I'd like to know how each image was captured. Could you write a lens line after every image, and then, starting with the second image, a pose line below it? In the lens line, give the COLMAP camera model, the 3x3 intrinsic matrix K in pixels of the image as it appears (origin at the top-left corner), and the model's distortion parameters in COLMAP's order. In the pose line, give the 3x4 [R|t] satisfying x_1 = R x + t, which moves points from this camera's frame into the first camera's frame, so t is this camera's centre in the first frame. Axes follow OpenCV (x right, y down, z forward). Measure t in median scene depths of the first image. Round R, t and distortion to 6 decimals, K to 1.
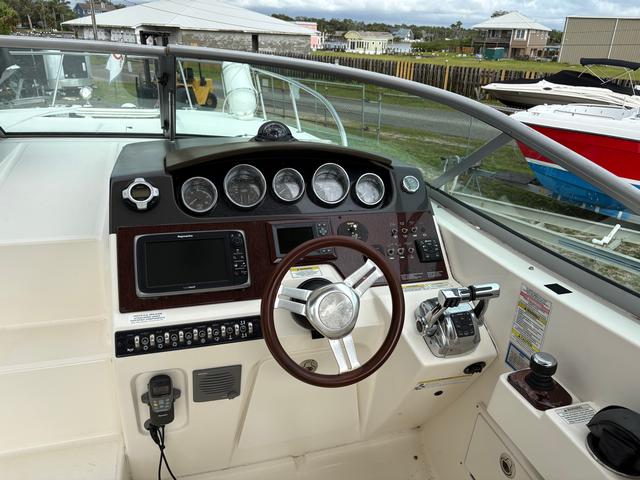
lens RADIAL K [[485.4, 0, 312.1], [0, 485.4, 239.5], [0, 0, 1]] dist [0.002376, -0.000195]
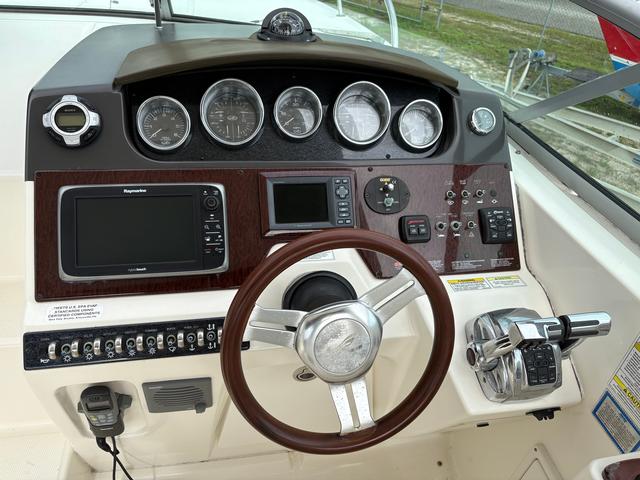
lens RADIAL K [[485.4, 0, 312.1], [0, 485.4, 239.5], [0, 0, 1]] dist [0.002376, -0.000195]
pose [[0.994024, 0.082212, -0.071809, 0.035156], [-0.063746, 0.971217, 0.229509, -0.105790], [0.088611, -0.223560, 0.970654, 0.334686]]
